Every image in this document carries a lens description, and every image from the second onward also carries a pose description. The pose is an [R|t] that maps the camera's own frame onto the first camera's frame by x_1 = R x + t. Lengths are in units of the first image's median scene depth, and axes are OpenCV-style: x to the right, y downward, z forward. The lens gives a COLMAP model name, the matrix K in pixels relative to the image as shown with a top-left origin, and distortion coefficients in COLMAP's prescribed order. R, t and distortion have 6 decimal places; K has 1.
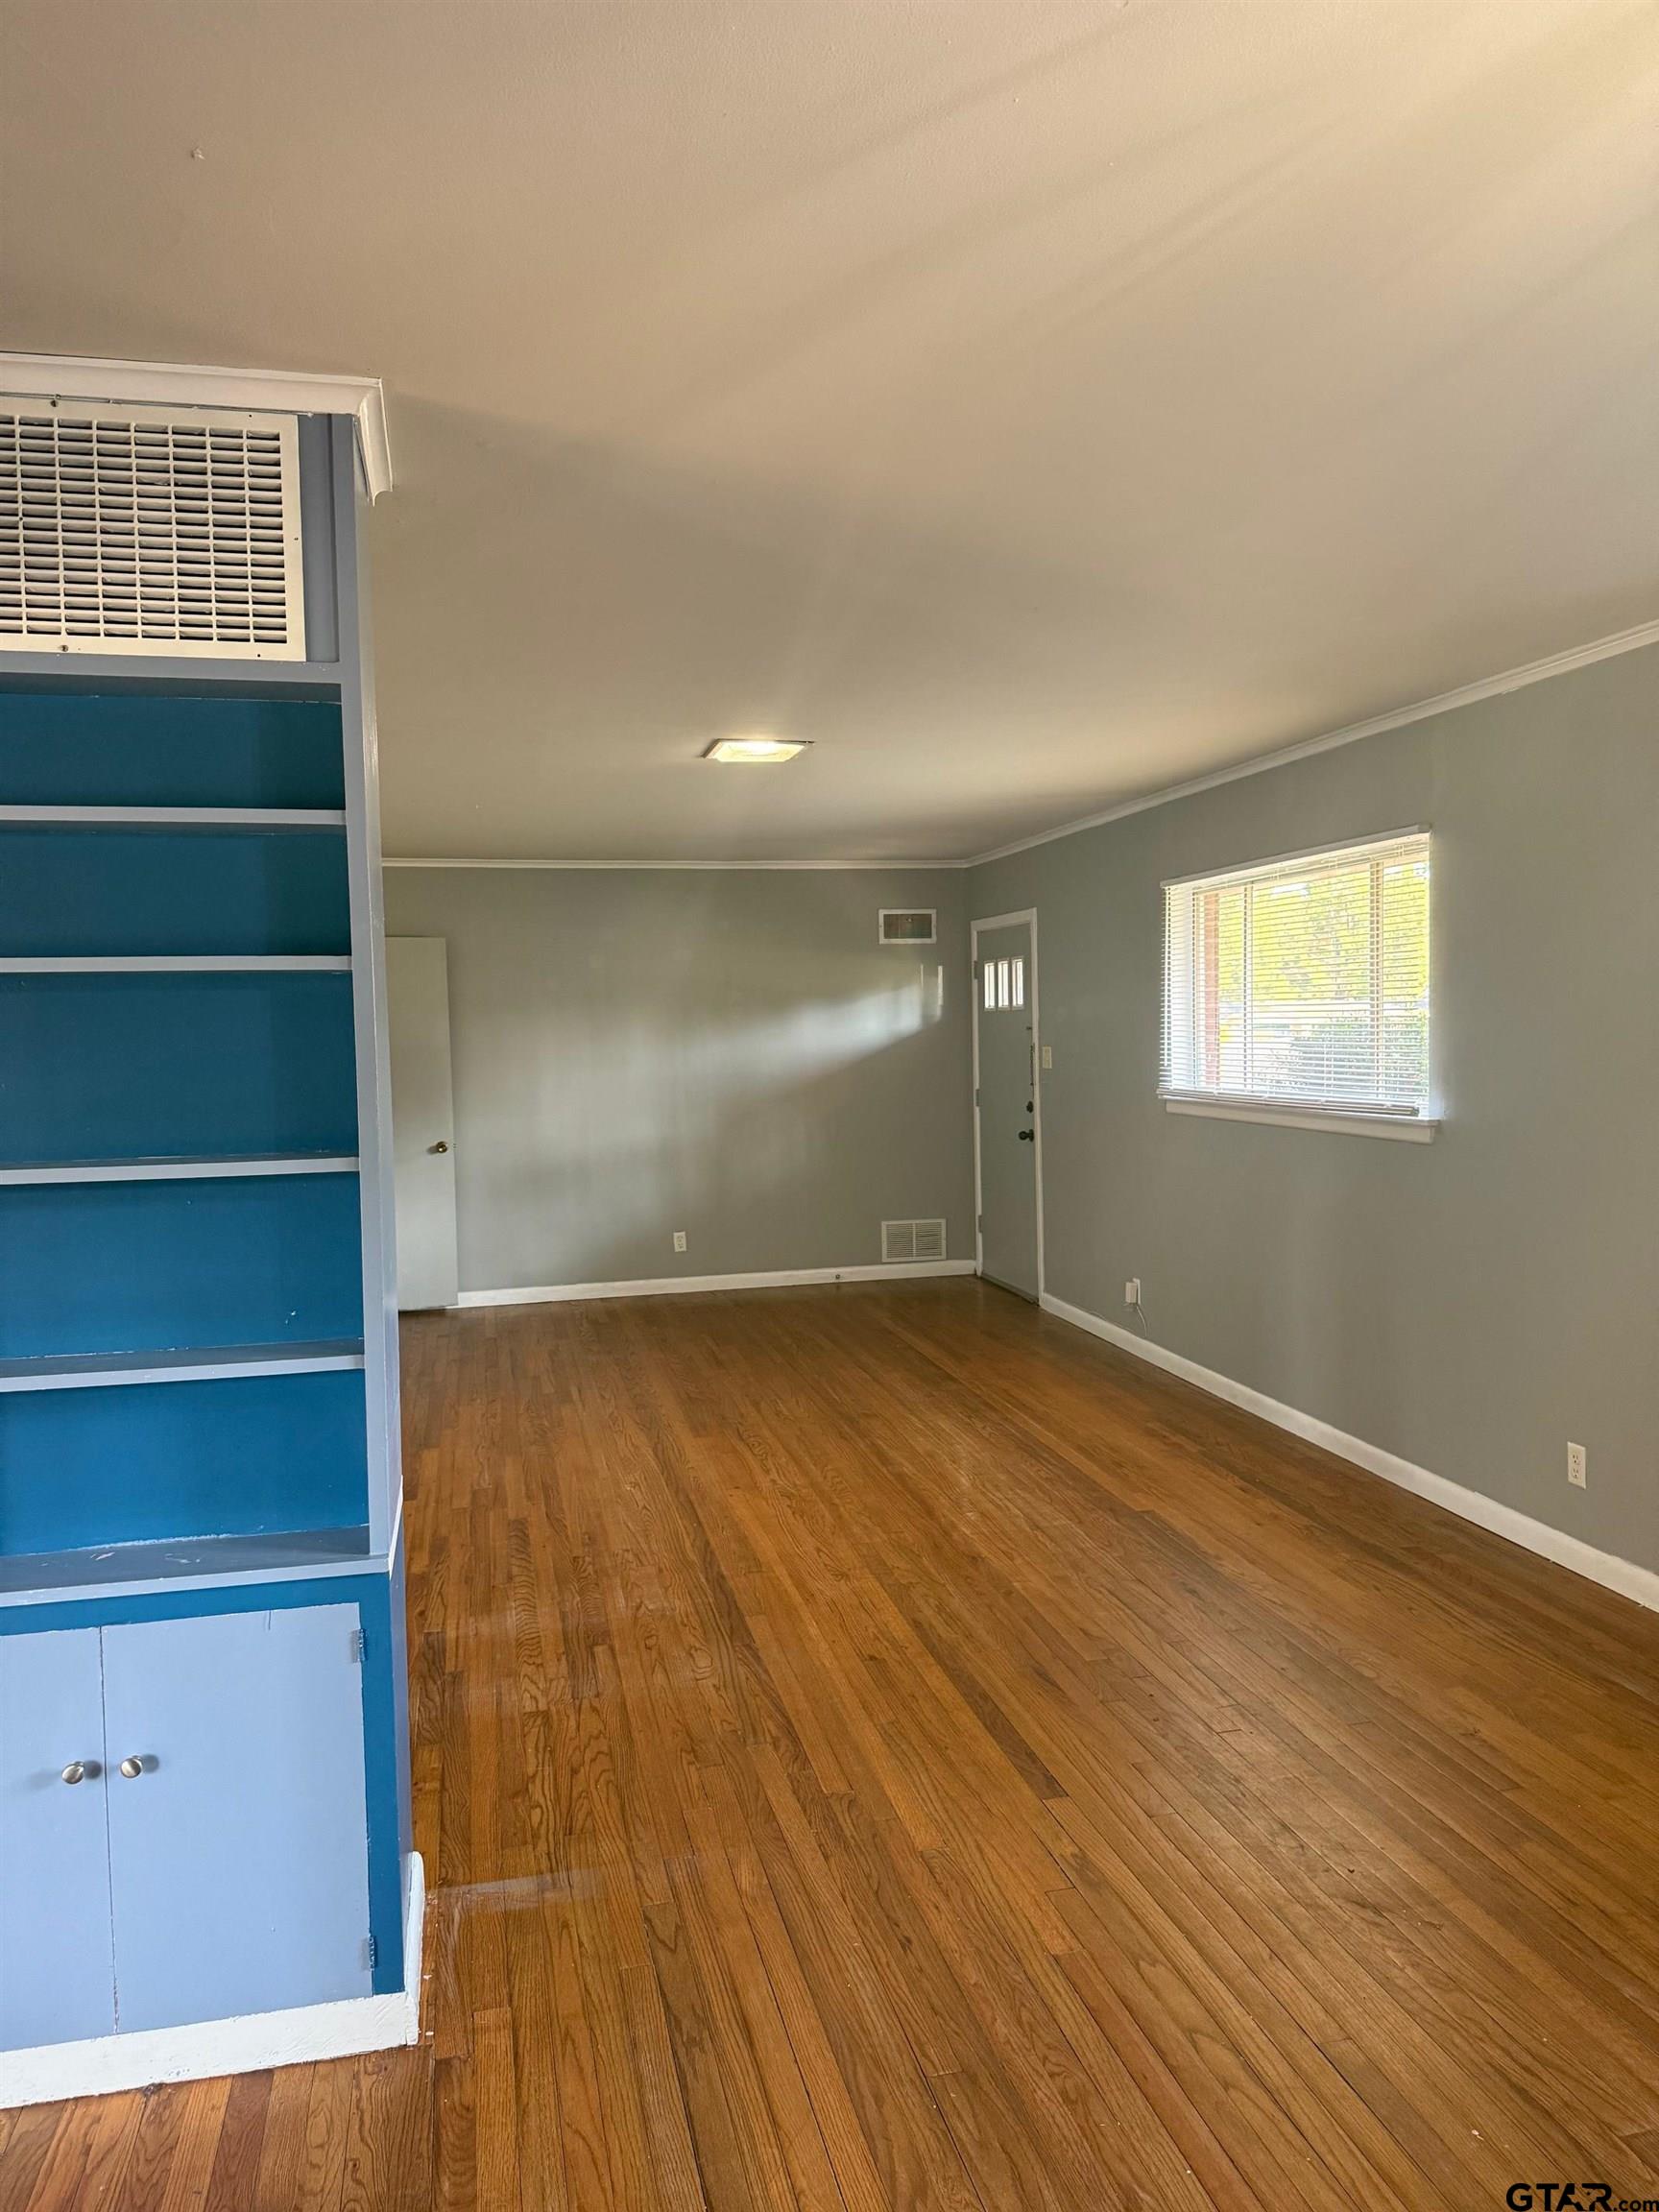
lens RADIAL K [[1592.1, 0, 803.6], [0, 1592.1, 1092.1], [0, 0, 1]] dist [0.074197, -0.058457]
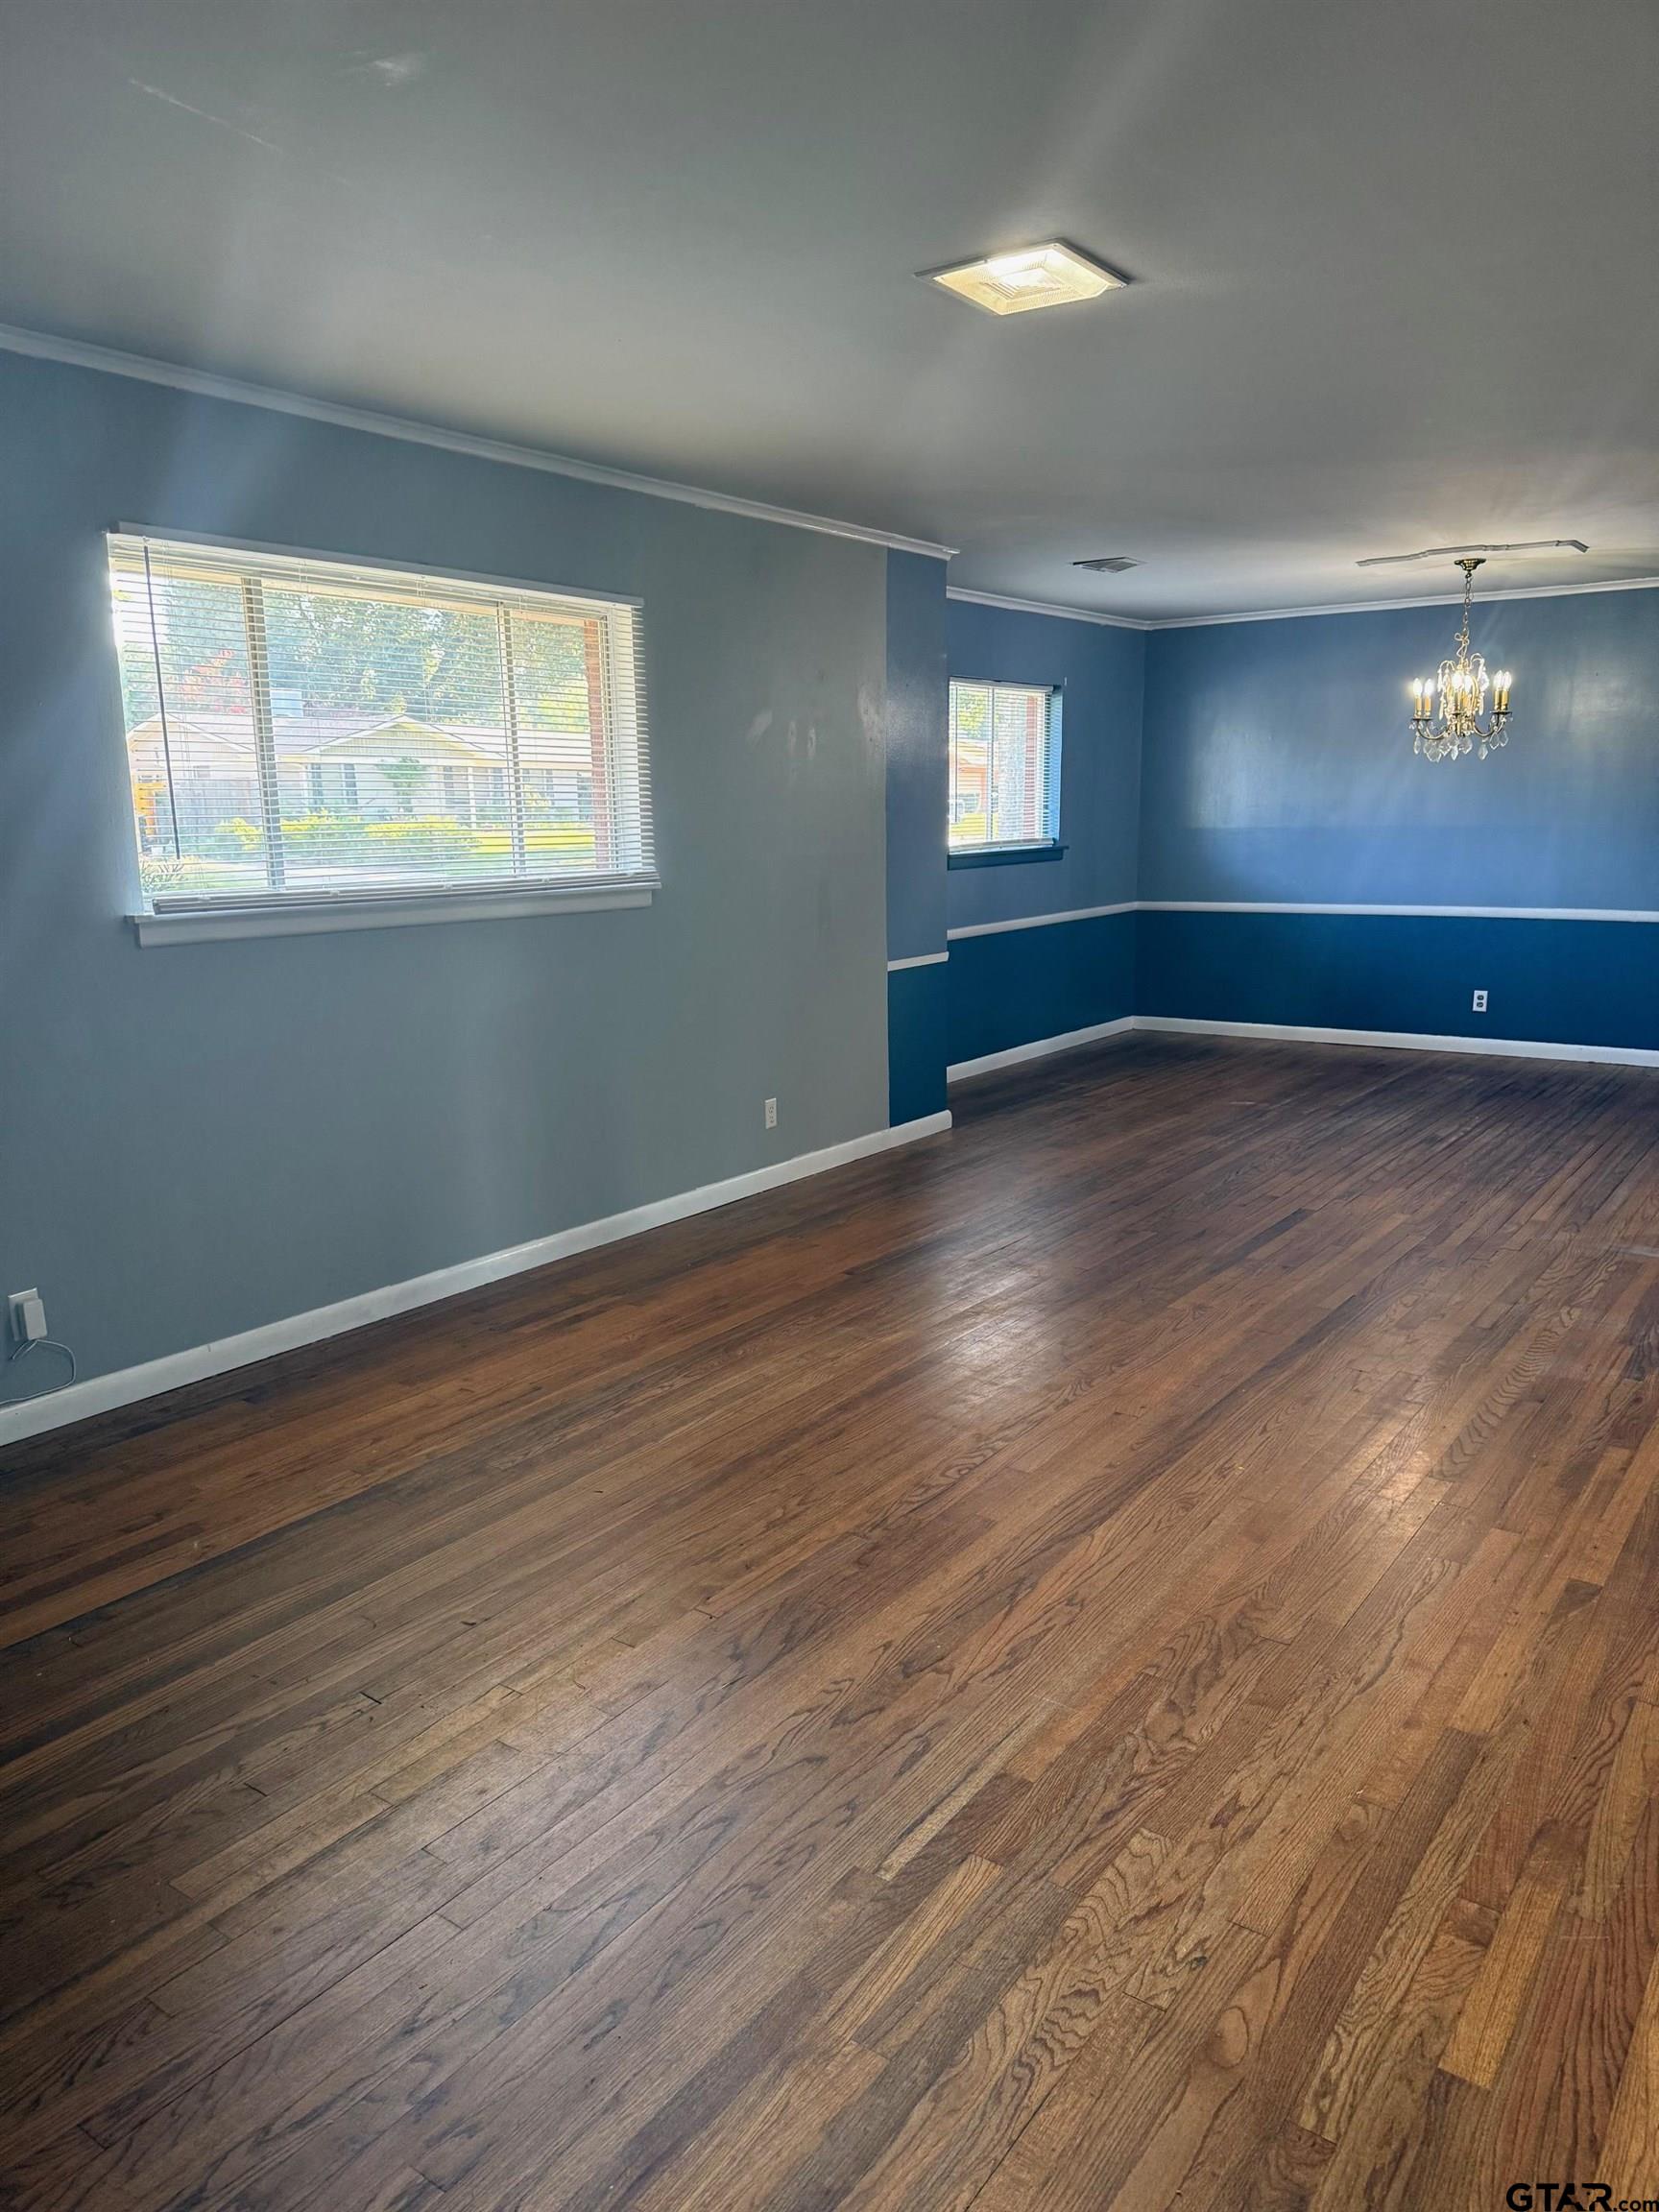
lens RADIAL K [[1556.6, 0, 823.3], [0, 1556.6, 1130.9], [0, 0, 1]] dist [0.058149, -0.070998]
pose [[-0.673686, -0.119074, 0.729362, -0.538068], [0.060938, 0.974622, 0.215402, -0.043941], [-0.736501, 0.189559, -0.649333, 1.818959]]
